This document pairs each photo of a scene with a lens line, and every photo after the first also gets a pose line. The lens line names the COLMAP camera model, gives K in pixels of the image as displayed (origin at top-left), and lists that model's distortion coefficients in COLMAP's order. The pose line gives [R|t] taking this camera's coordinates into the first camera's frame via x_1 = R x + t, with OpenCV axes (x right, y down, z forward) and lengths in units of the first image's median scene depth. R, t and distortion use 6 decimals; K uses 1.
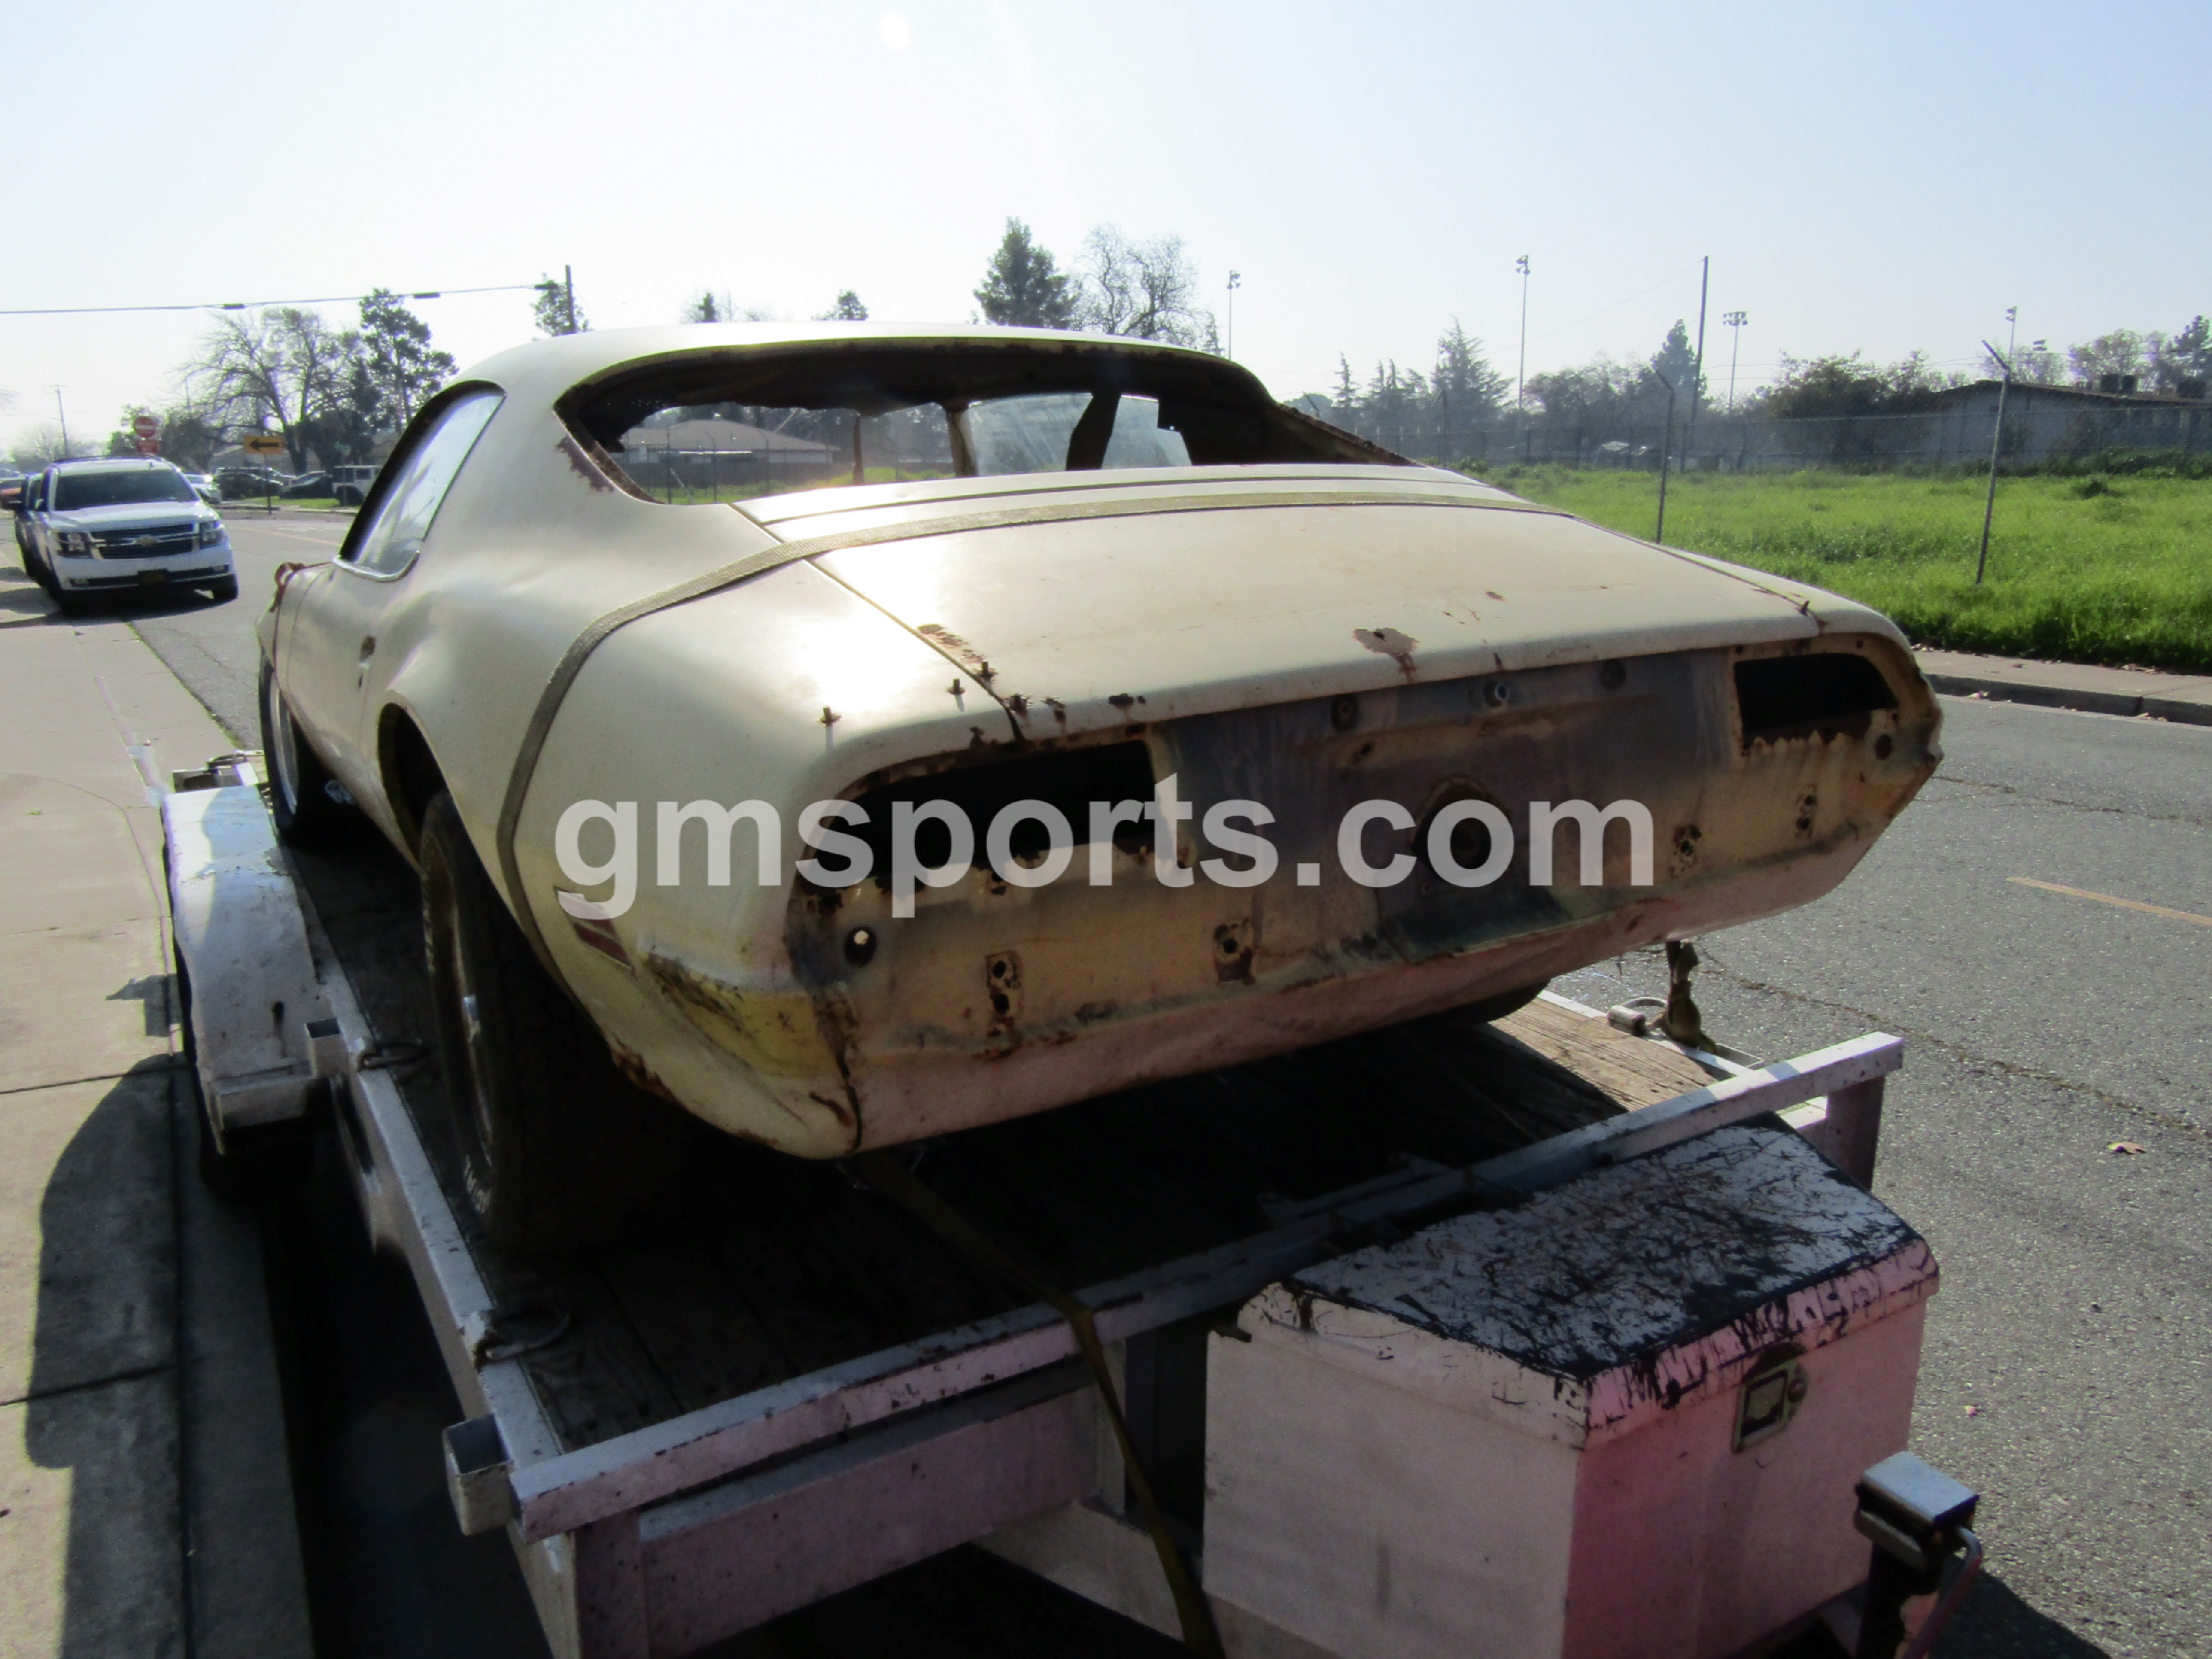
lens RADIAL K [[1581.5, 0, 1106.0], [0, 1581.5, 829.5], [0, 0, 1]] dist [-0.009863, 0.006394]
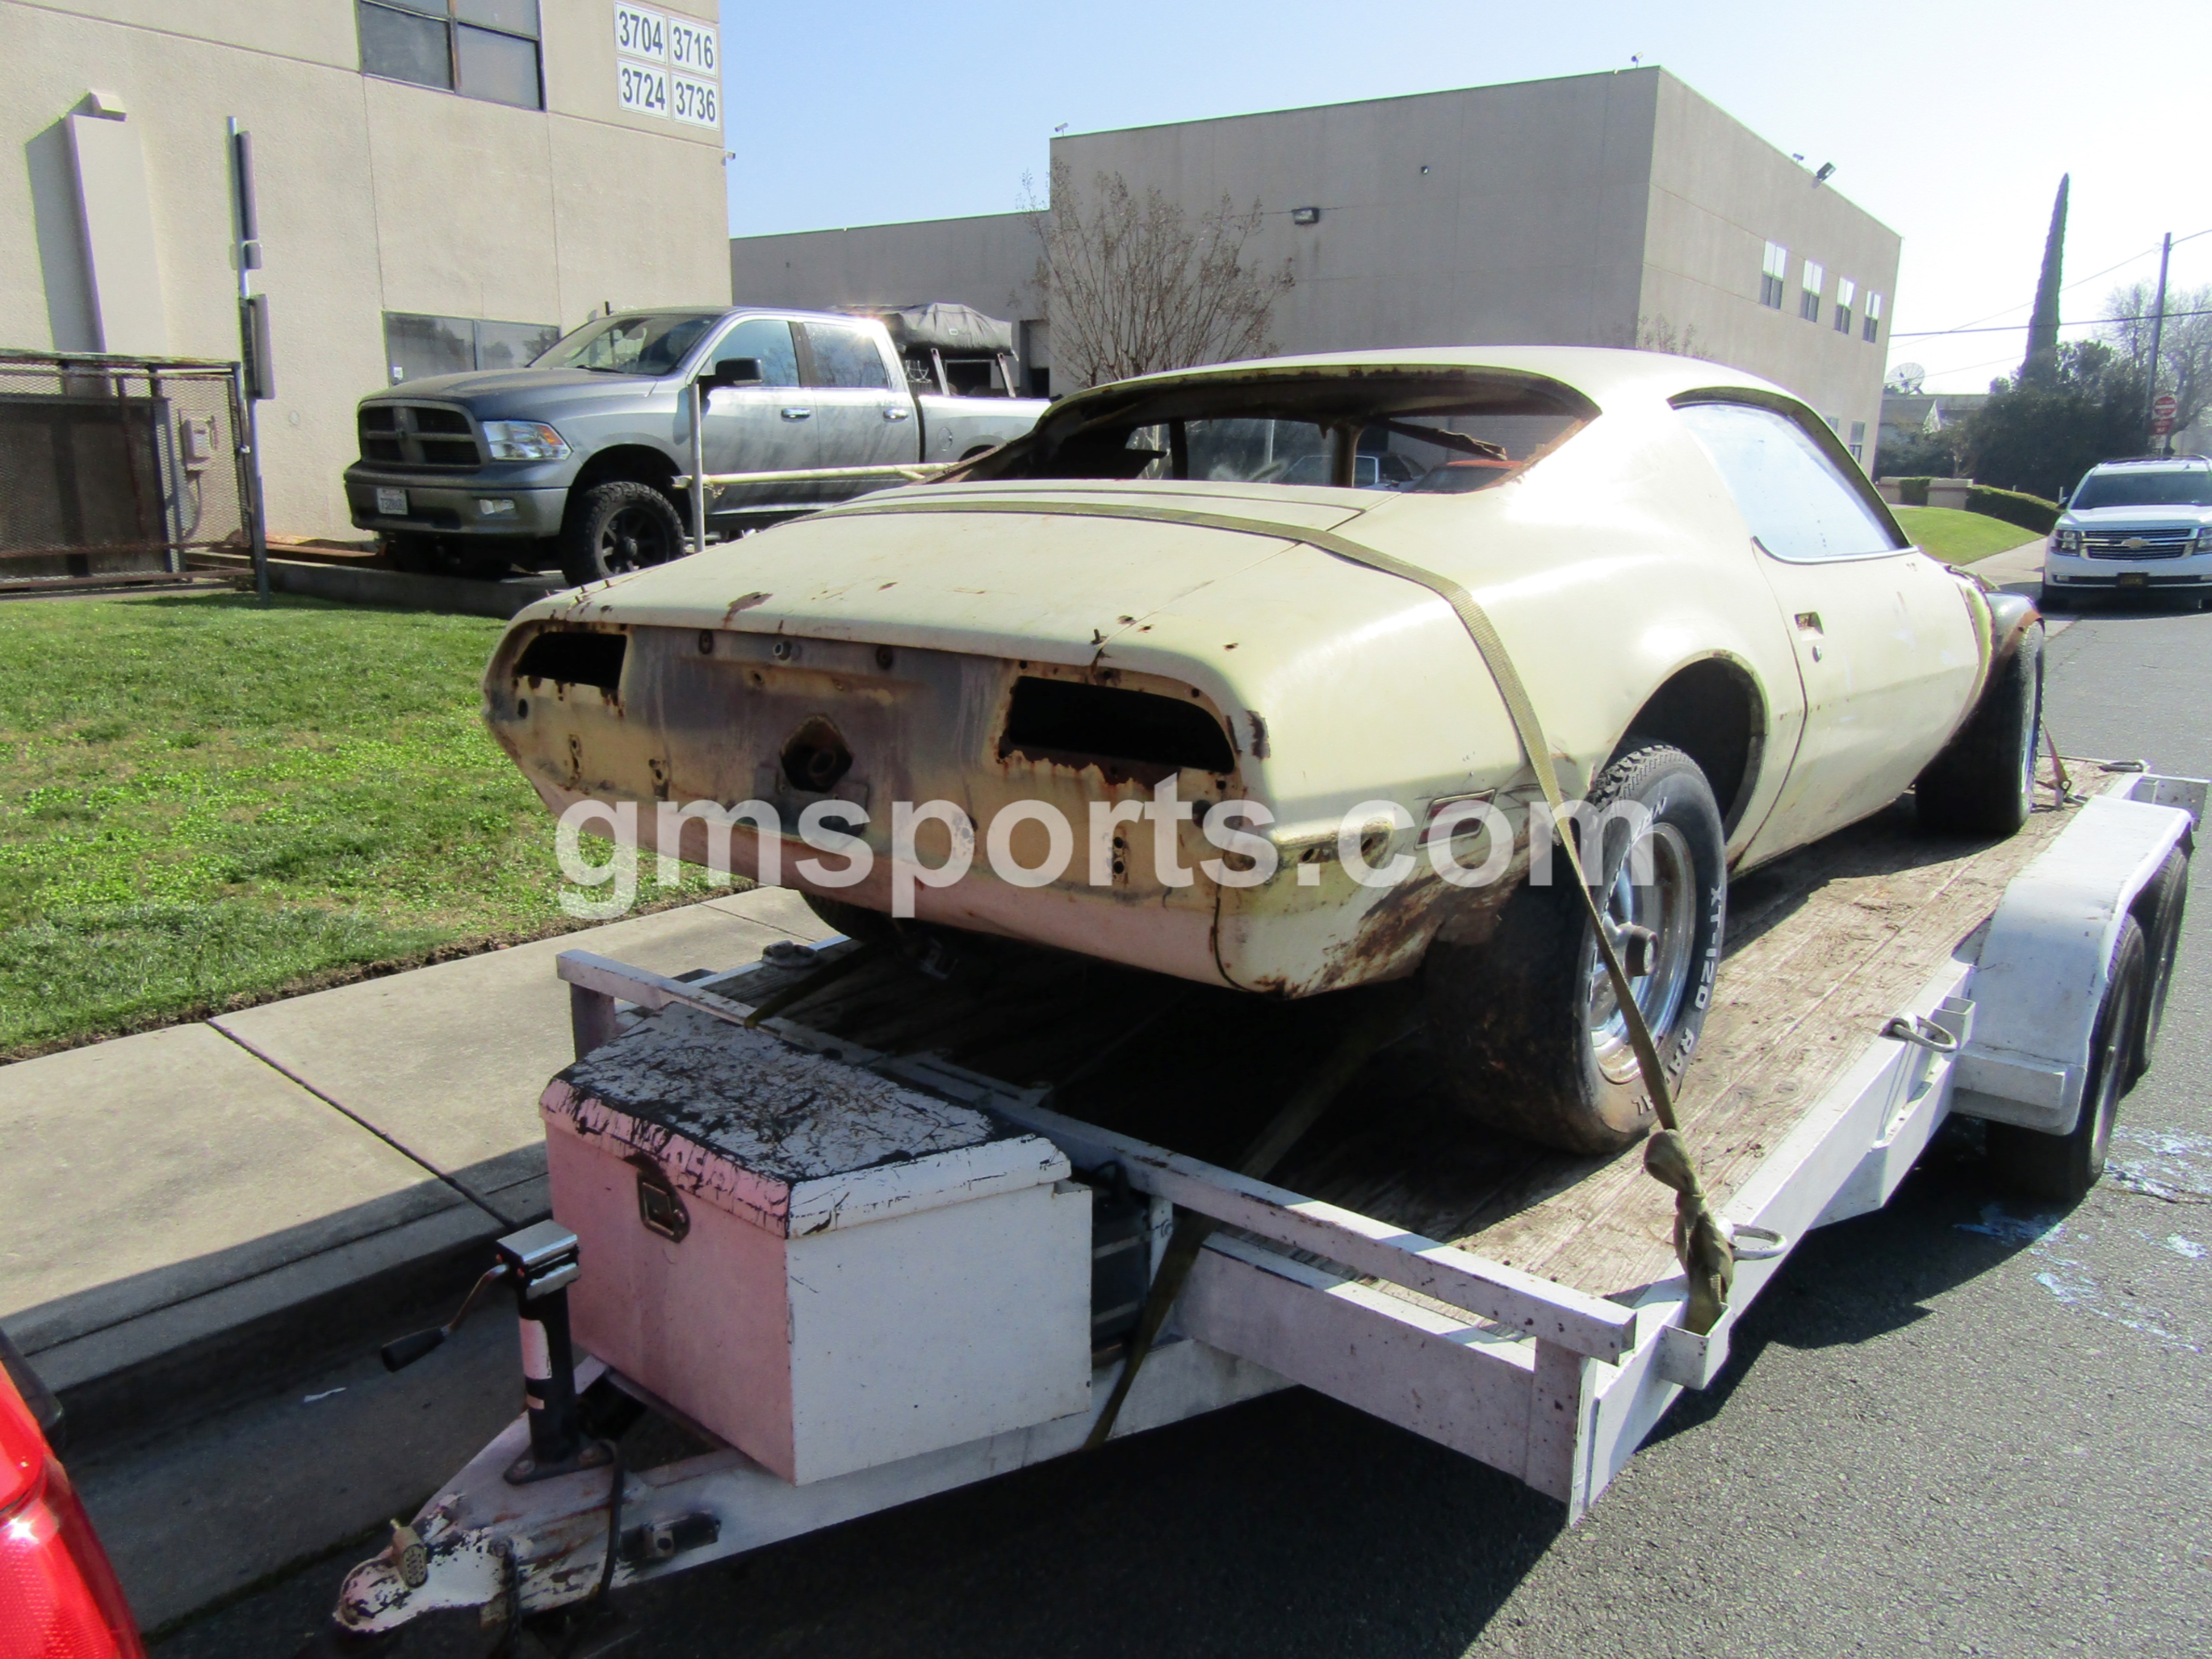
lens RADIAL K [[1582.7, 0, 1106.0], [0, 1582.7, 829.5], [0, 0, 1]] dist [-0.006810, -0.000158]
pose [[0.323822, 0.224738, -0.919039, 0.913435], [-0.224647, 0.961863, 0.156056, -0.120032], [0.919061, 0.155924, 0.361959, 0.449578]]
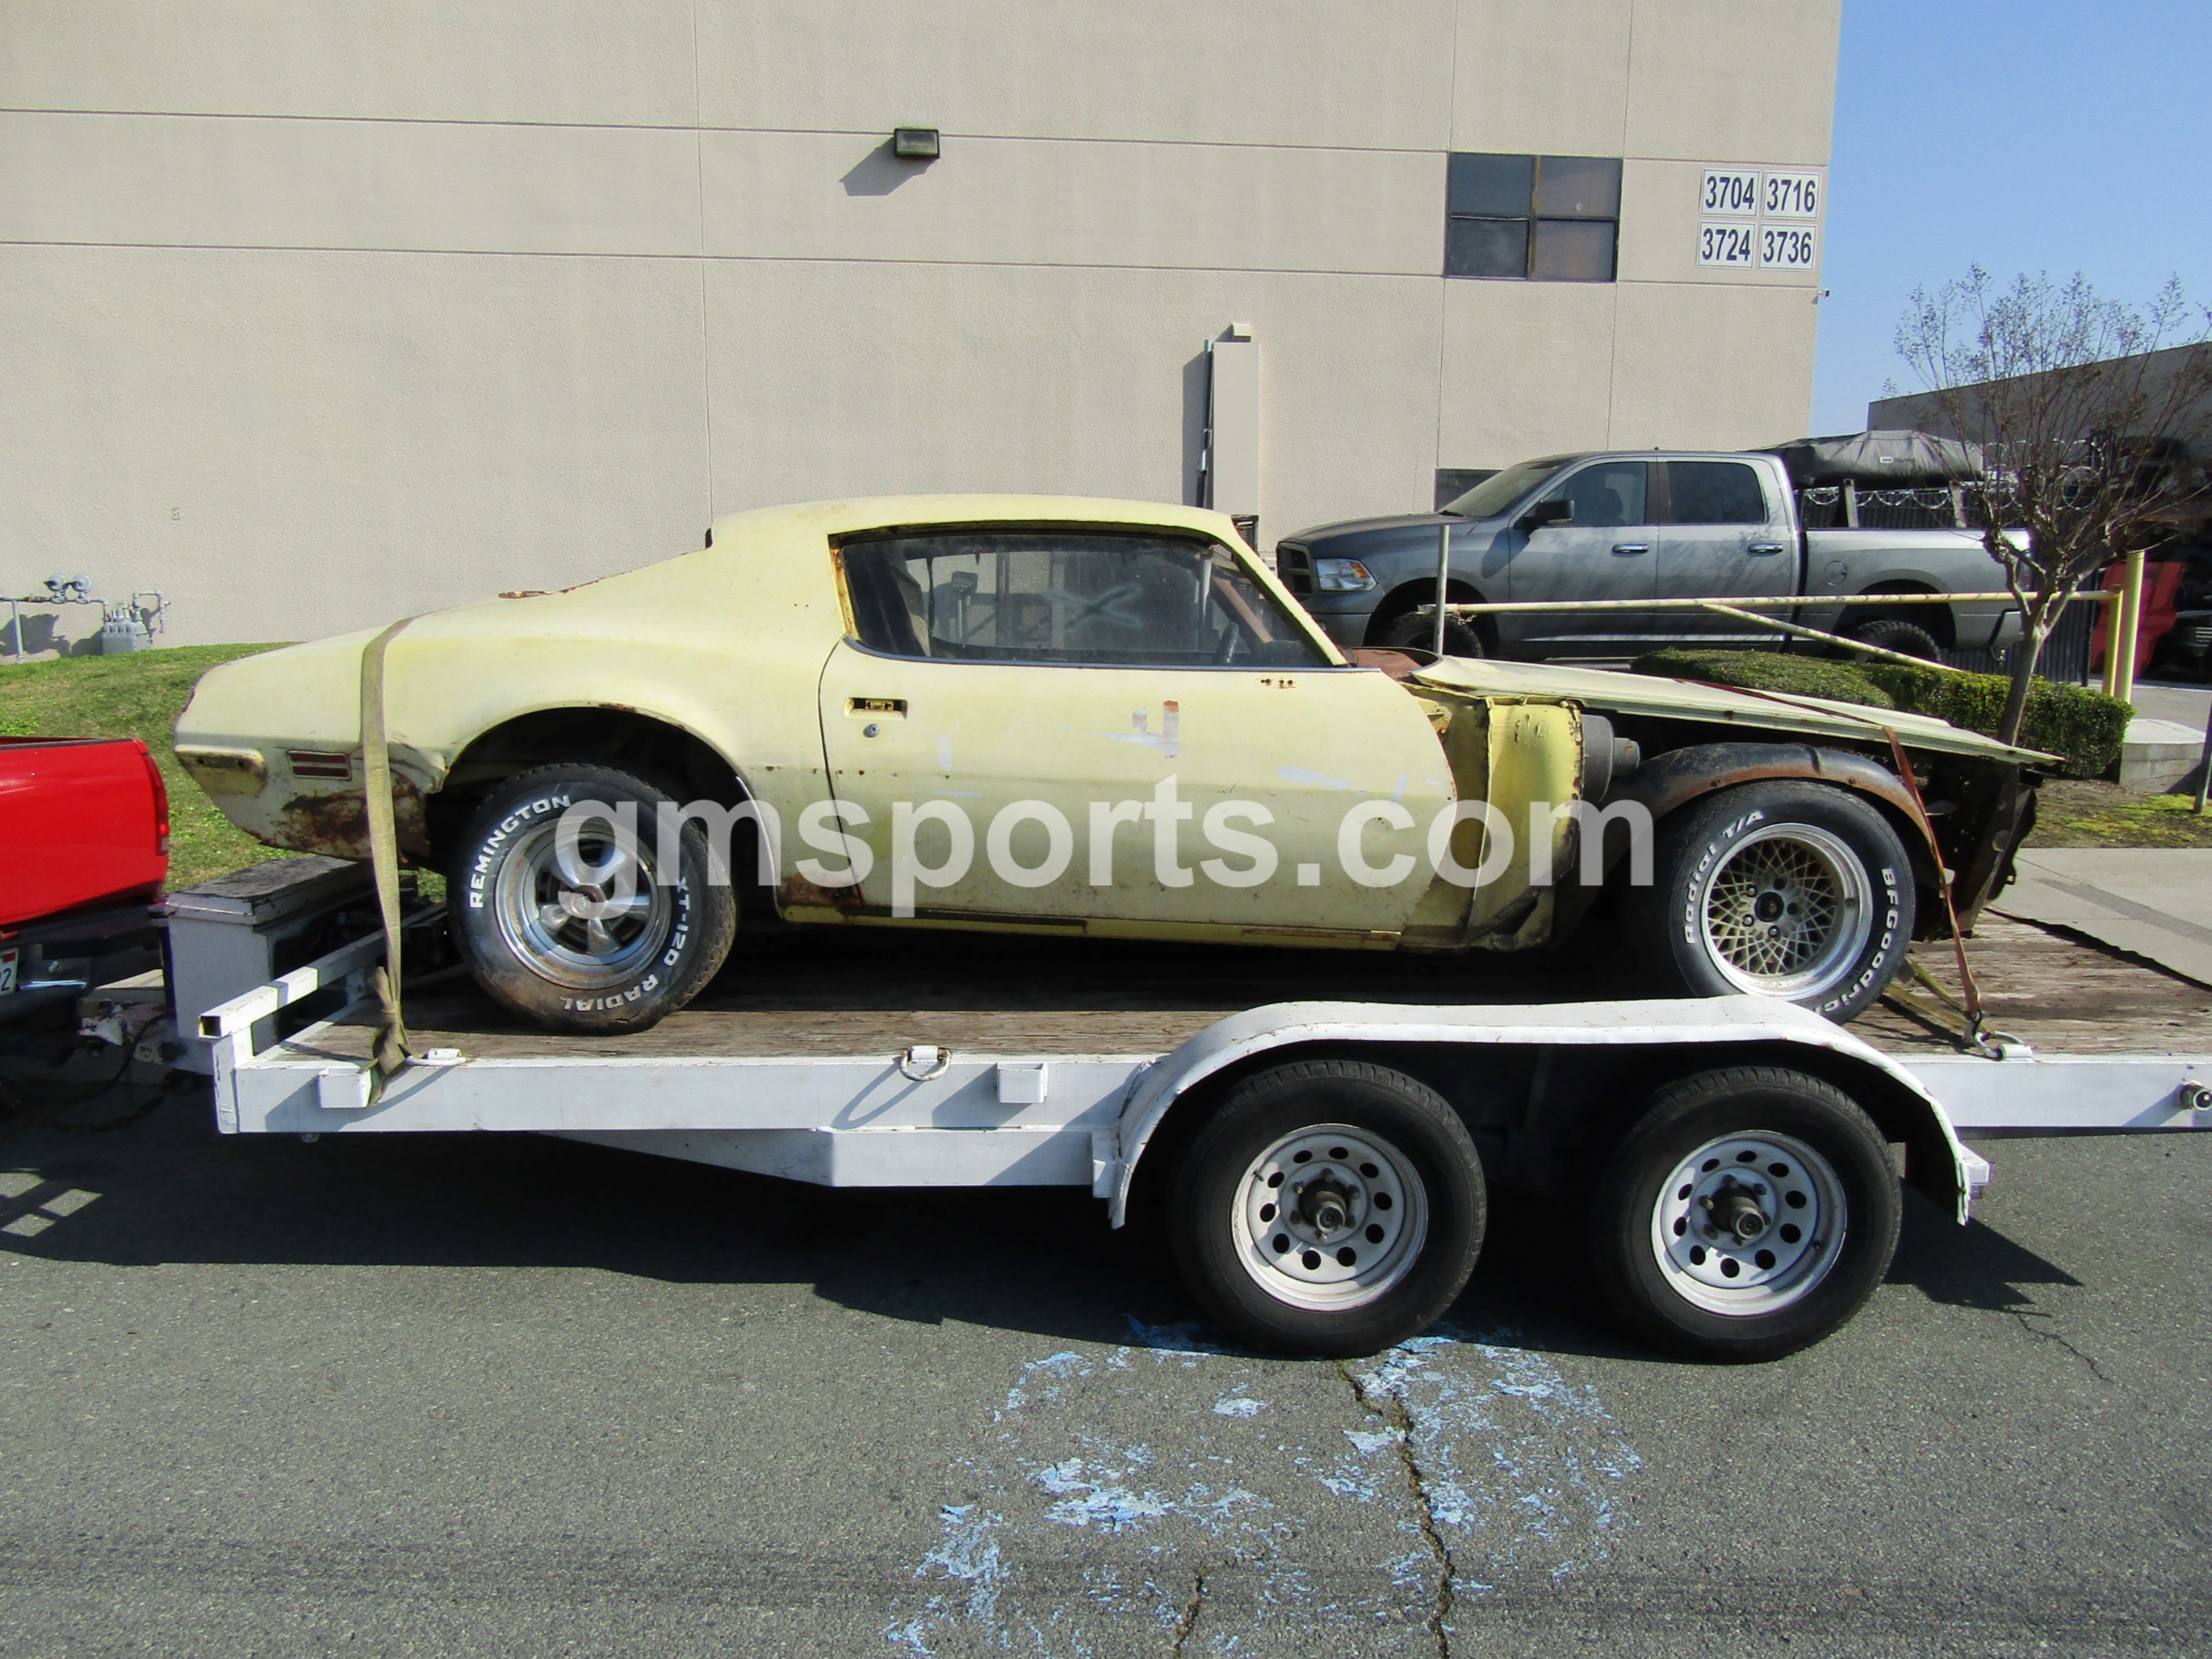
lens RADIAL K [[1600.1, 0, 1106.0], [0, 1600.1, 829.5], [0, 0, 1]] dist [-0.007332, 0.008186]
pose [[-0.518155, 0.131022, -0.845191, 1.103315], [-0.201336, 0.941741, 0.269421, -0.481029], [0.831251, 0.309769, -0.461589, 1.986139]]
